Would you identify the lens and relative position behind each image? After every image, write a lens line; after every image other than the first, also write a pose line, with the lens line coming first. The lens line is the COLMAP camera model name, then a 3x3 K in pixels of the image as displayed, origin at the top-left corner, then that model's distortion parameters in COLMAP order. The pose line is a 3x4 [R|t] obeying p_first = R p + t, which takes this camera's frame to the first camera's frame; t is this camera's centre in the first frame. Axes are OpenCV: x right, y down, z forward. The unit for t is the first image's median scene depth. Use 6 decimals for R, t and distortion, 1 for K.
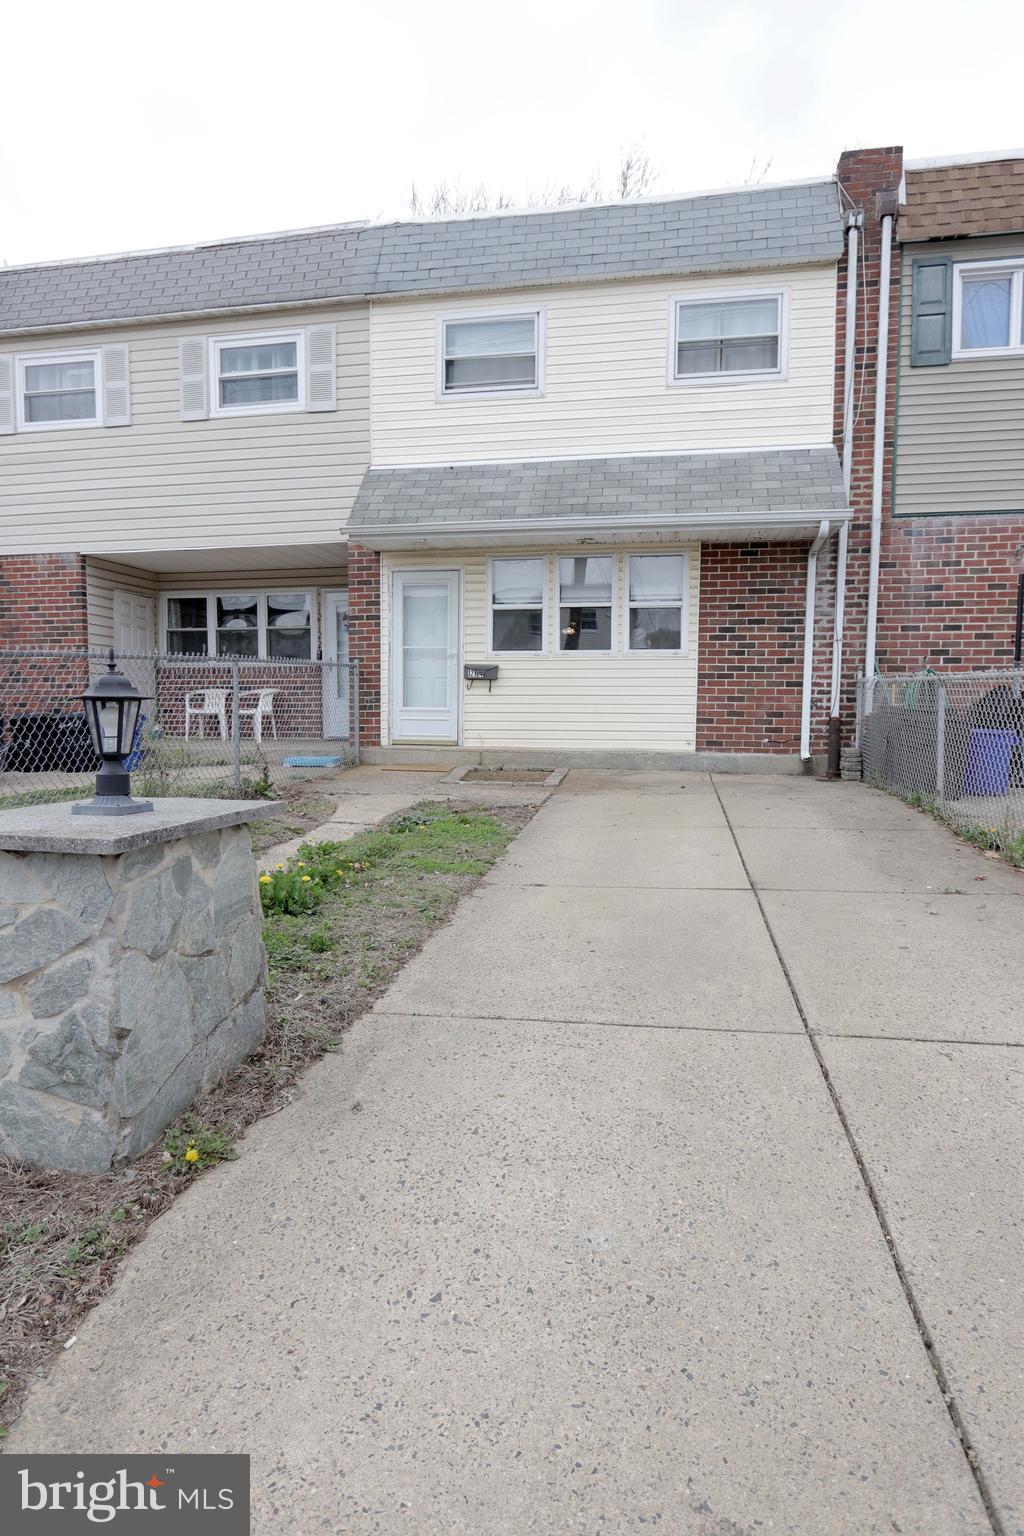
lens RADIAL K [[817.4, 0, 508.3], [0, 817.4, 764.5], [0, 0, 1]] dist [-0.013692, 0.001247]
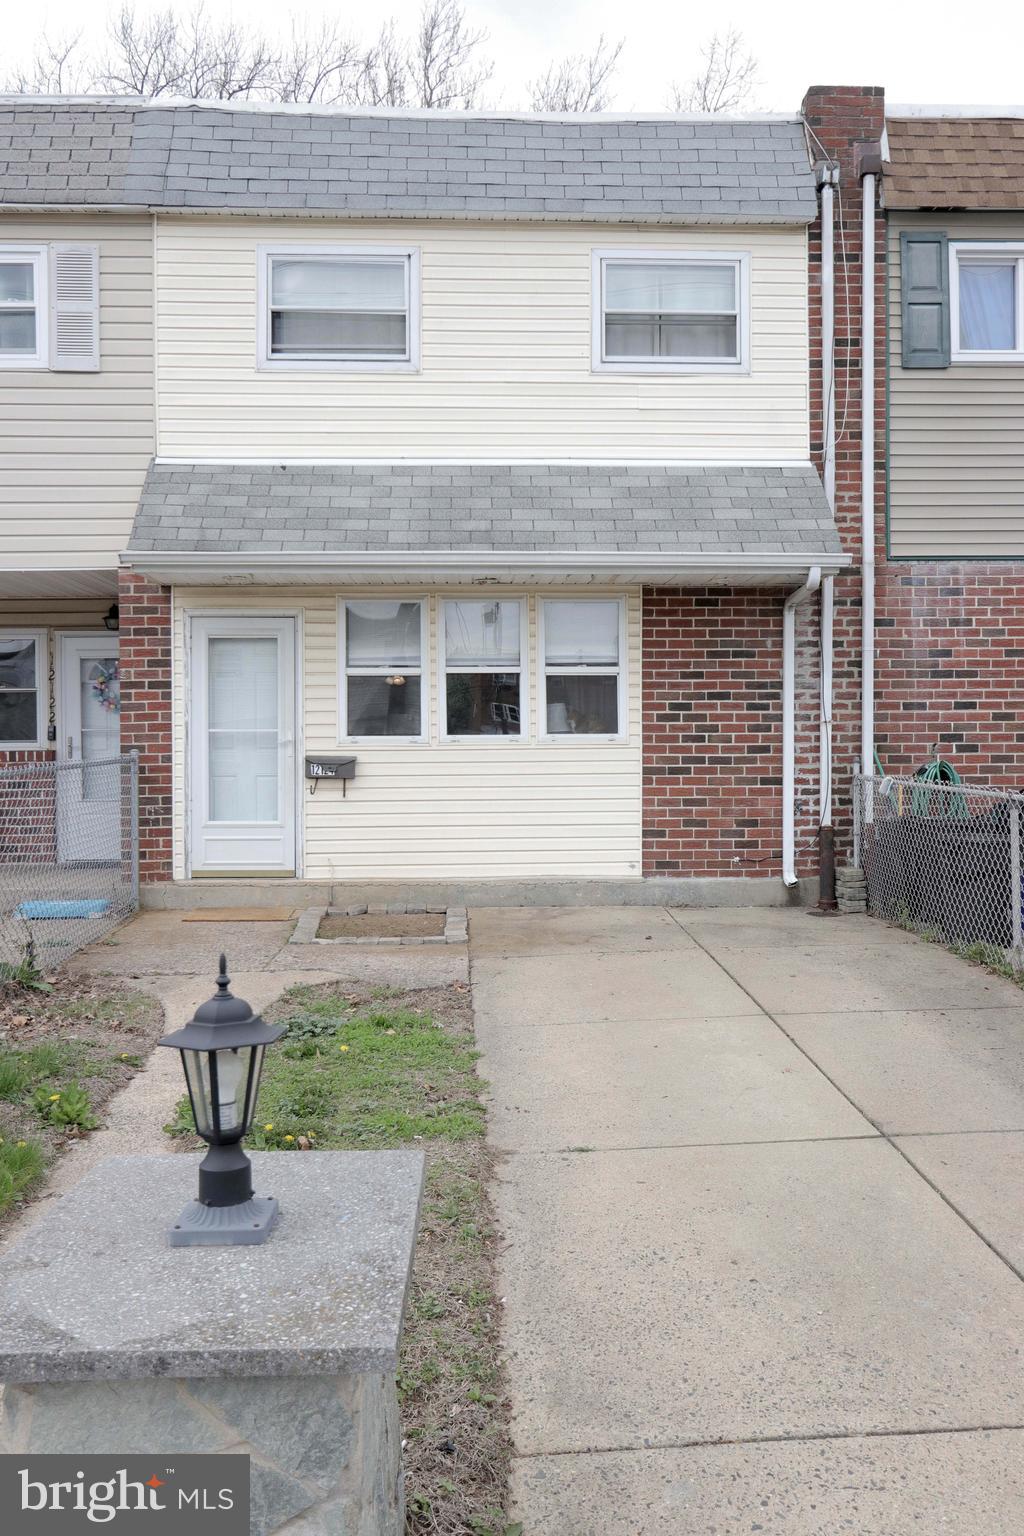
lens RADIAL K [[1185.4, 0, 517.5], [0, 1185.4, 765.2], [0, 0, 1]] dist [-0.011577, 0.024545]
pose [[0.974185, -0.012545, 0.225404, -0.109742], [0.027466, 0.997624, -0.063183, -0.051837], [-0.224076, 0.067743, 0.972214, 0.018930]]
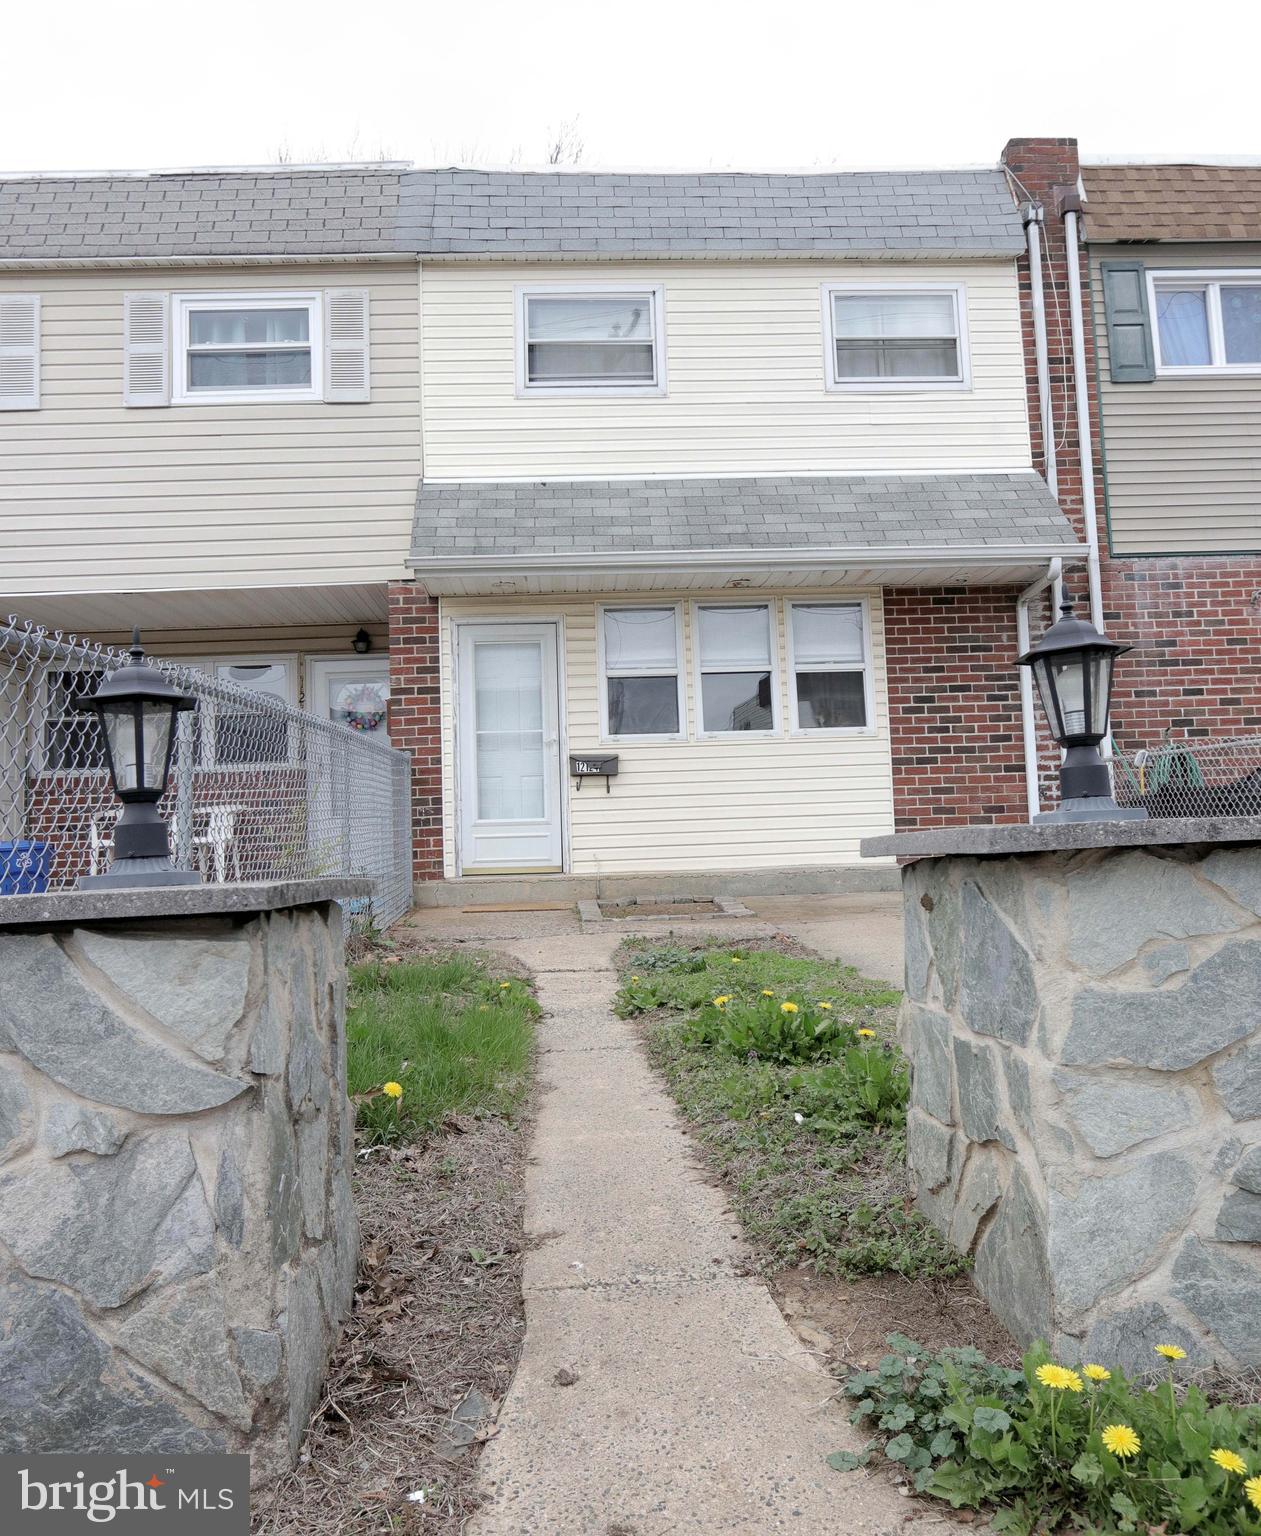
lens RADIAL K [[1161.5, 0, 627.4], [0, 1161.5, 739.0], [0, 0, 1]] dist [-0.024646, 0.016172]
pose [[0.973047, -0.017657, 0.229928, -0.247515], [0.055933, 0.985362, -0.161038, 0.028005], [-0.223719, 0.169558, 0.959792, 0.041734]]
